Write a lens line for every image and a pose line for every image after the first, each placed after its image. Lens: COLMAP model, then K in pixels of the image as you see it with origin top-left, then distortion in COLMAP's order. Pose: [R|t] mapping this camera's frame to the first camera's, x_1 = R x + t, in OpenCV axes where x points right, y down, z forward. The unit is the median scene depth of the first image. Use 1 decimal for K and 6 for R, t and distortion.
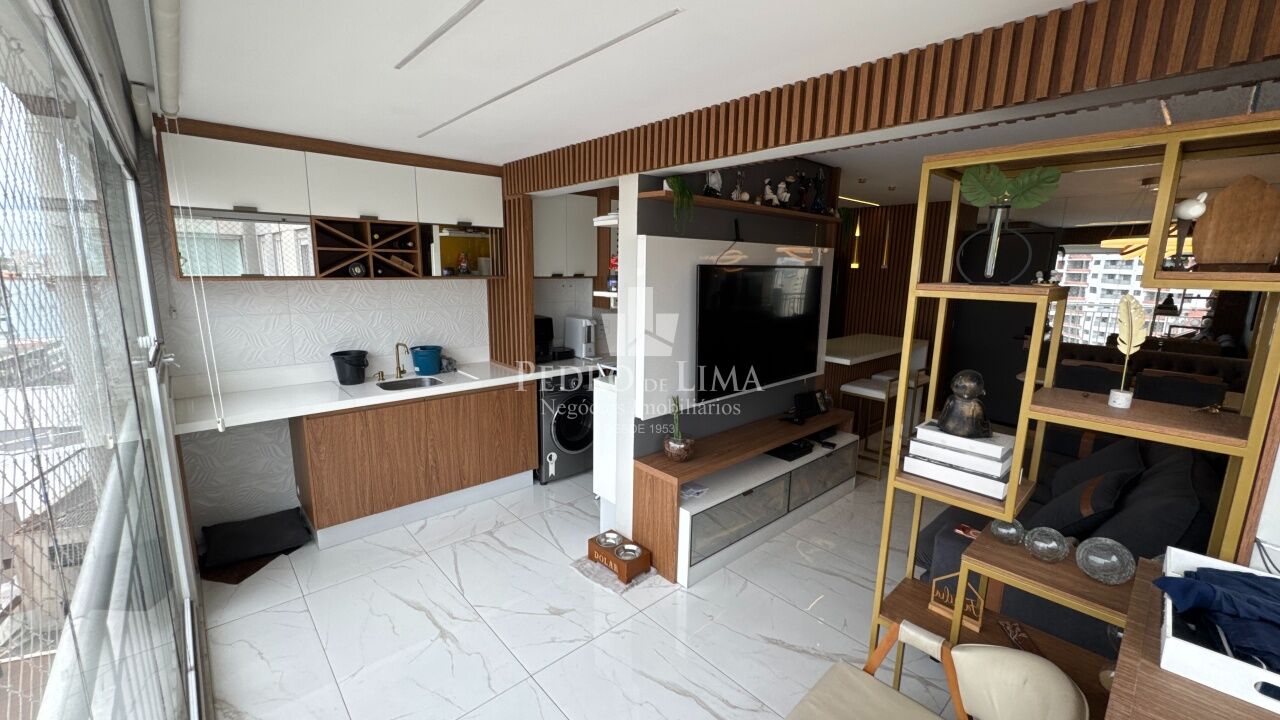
lens RADIAL K [[512.3, 0, 638.6], [0, 512.3, 358.3], [0, 0, 1]] dist [-0.001988, -0.000706]
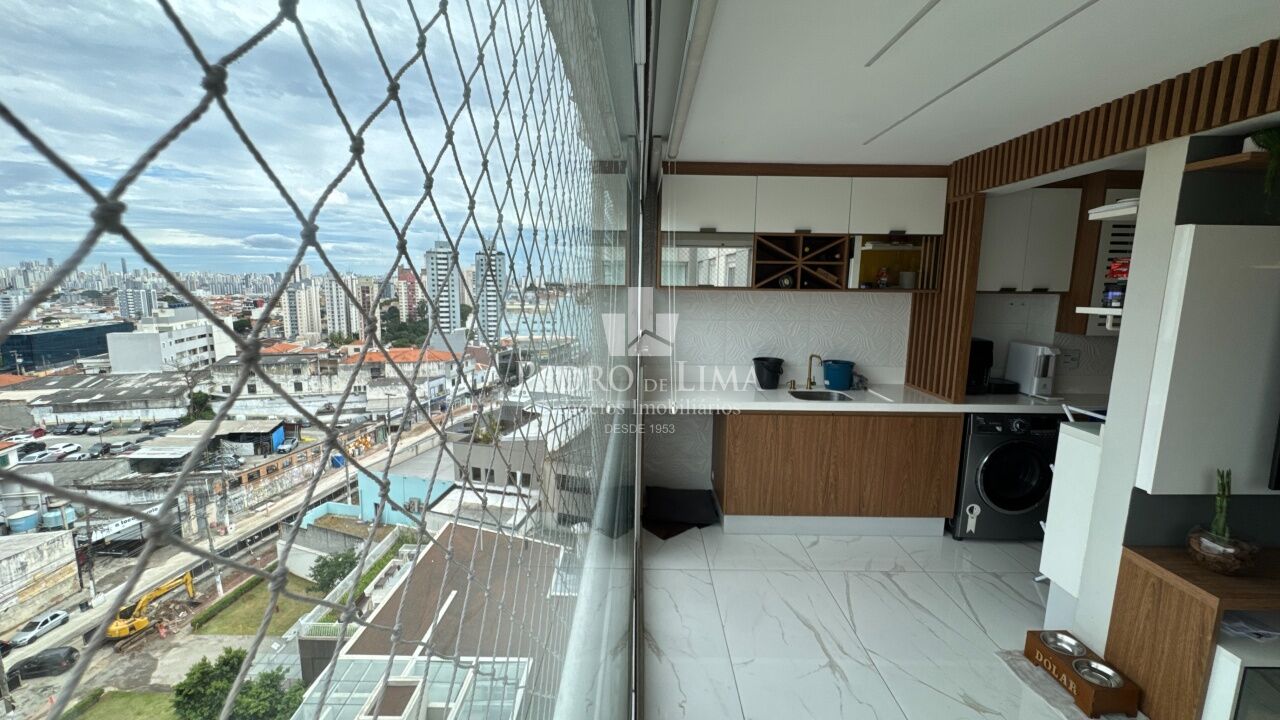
lens RADIAL K [[512.3, 0, 638.6], [0, 512.3, 358.3], [0, 0, 1]] dist [-0.001988, -0.000706]
pose [[0.743044, 0.089721, -0.663201, -0.055271], [-0.119069, 0.992886, 0.000919, 0.018292], [0.658565, 0.078284, 0.748440, 0.018094]]
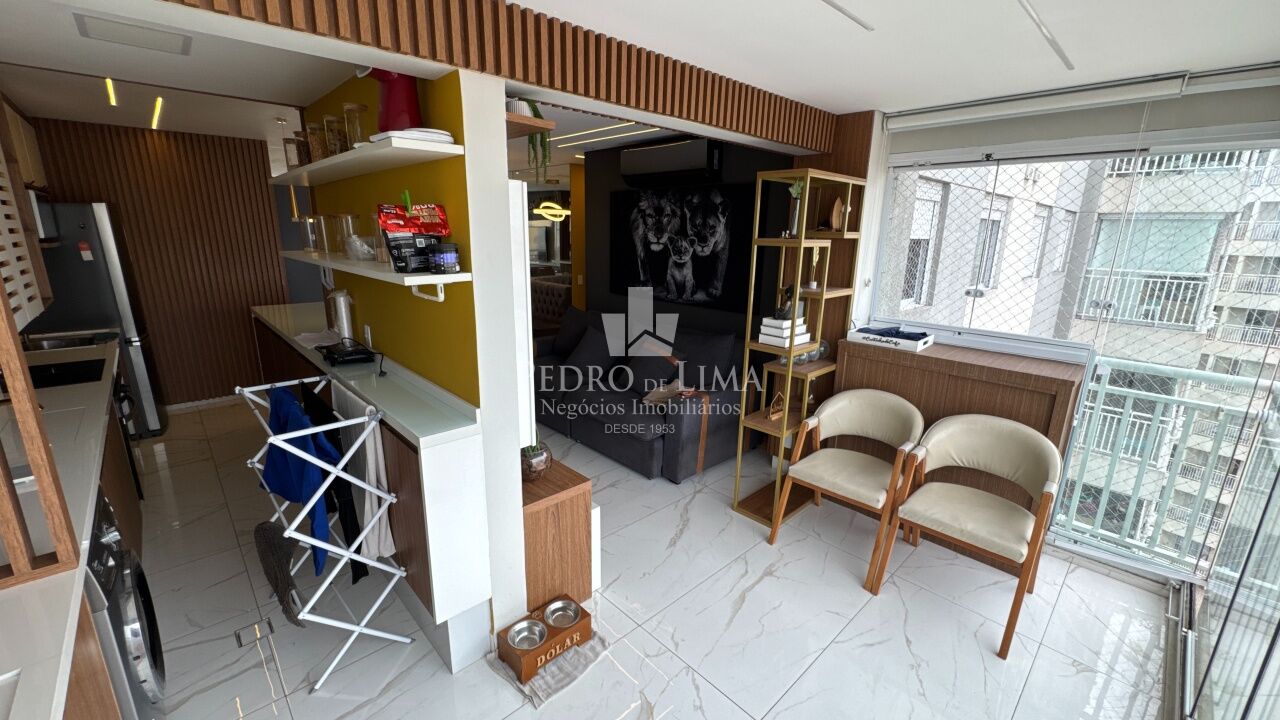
lens RADIAL K [[512.3, 0, 638.6], [0, 512.3, 358.3], [0, 0, 1]] dist [-0.001988, -0.000706]
pose [[-0.023638, -0.260458, 0.965196, -0.564829], [0.163389, 0.951478, 0.260757, -0.136240], [-0.986279, 0.163866, 0.020065, 0.702880]]
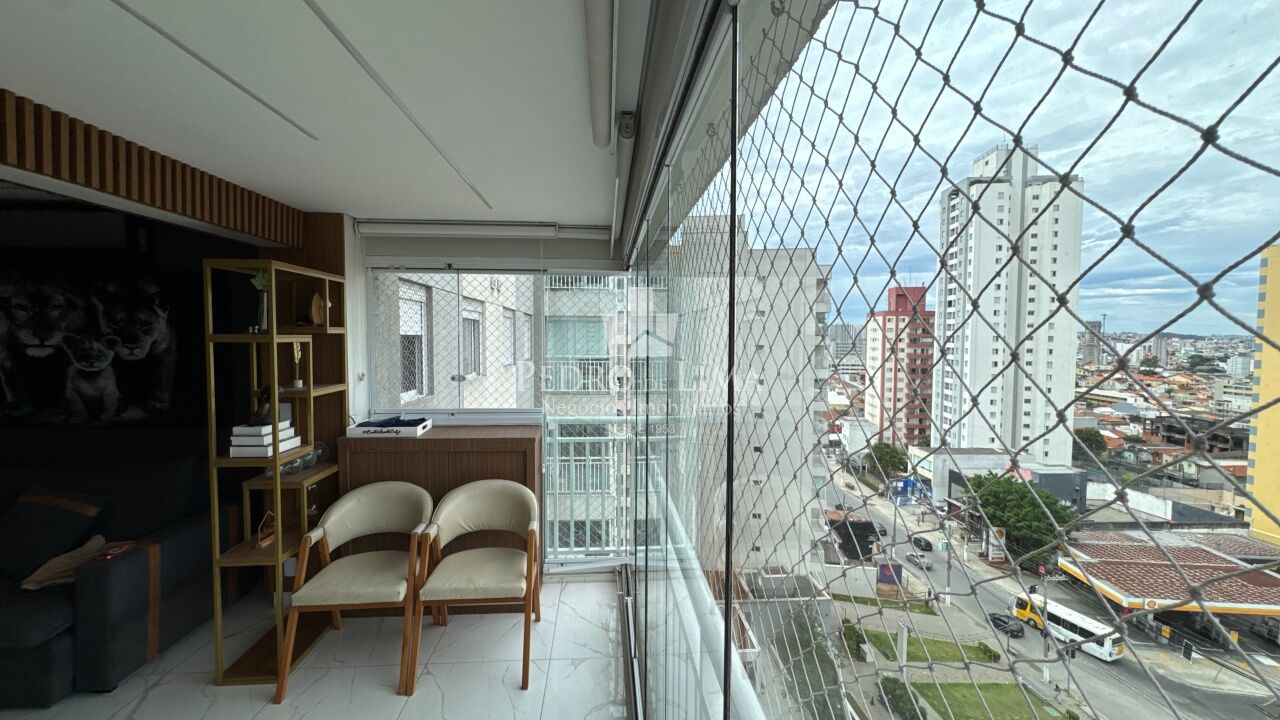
lens RADIAL K [[512.3, 0, 638.6], [0, 512.3, 358.3], [0, 0, 1]] dist [-0.001988, -0.000706]
pose [[-0.791062, -0.050259, 0.609667, -0.602946], [0.091117, 0.975822, 0.198670, -0.127382], [-0.604912, 0.212711, -0.767356, 0.689207]]
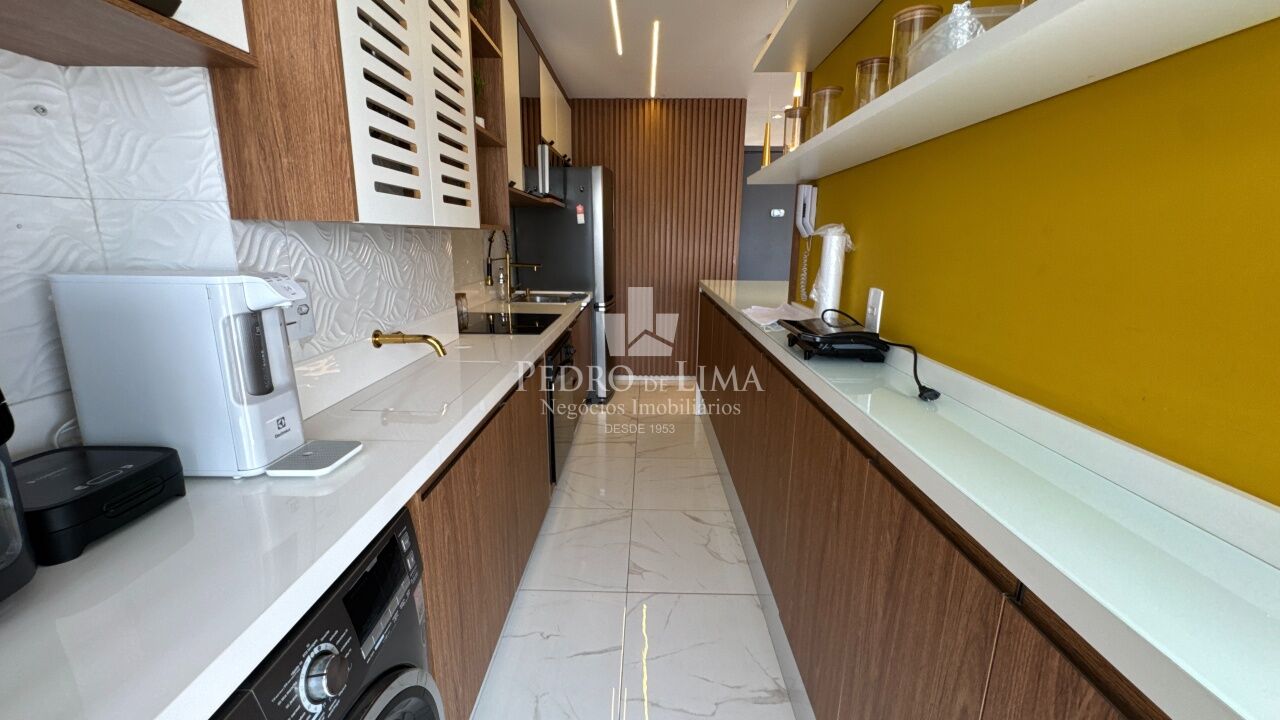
lens RADIAL K [[512.3, 0, 638.6], [0, 512.3, 358.3], [0, 0, 1]] dist [-0.001988, -0.000706]
pose [[0.681463, -0.177262, 0.710061, -0.180767], [0.134871, 0.984024, 0.116215, -0.062373], [-0.719318, 0.016571, 0.694483, 0.993379]]
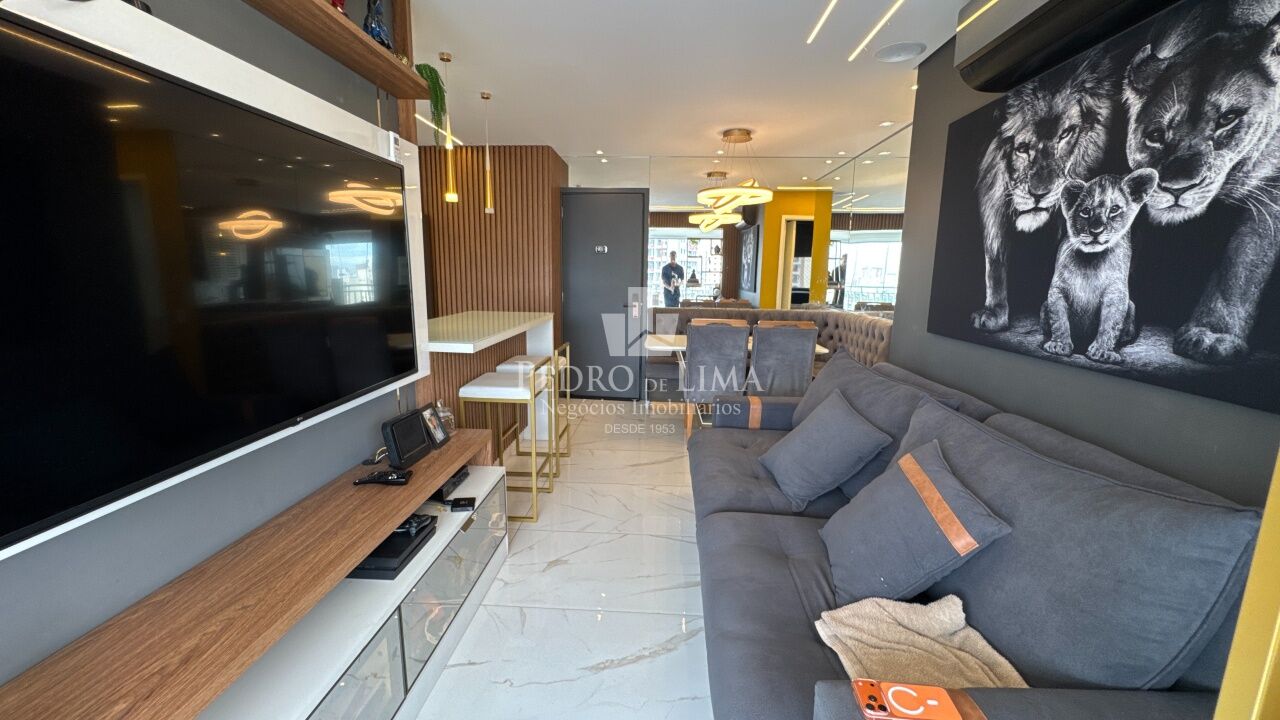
lens RADIAL K [[512.3, 0, 638.6], [0, 512.3, 358.3], [0, 0, 1]] dist [-0.001988, -0.000706]
pose [[0.706829, -0.124766, 0.696295, 0.164362], [0.123619, 0.990962, 0.052076, 0.015125], [-0.696500, 0.049266, 0.715864, 0.537472]]
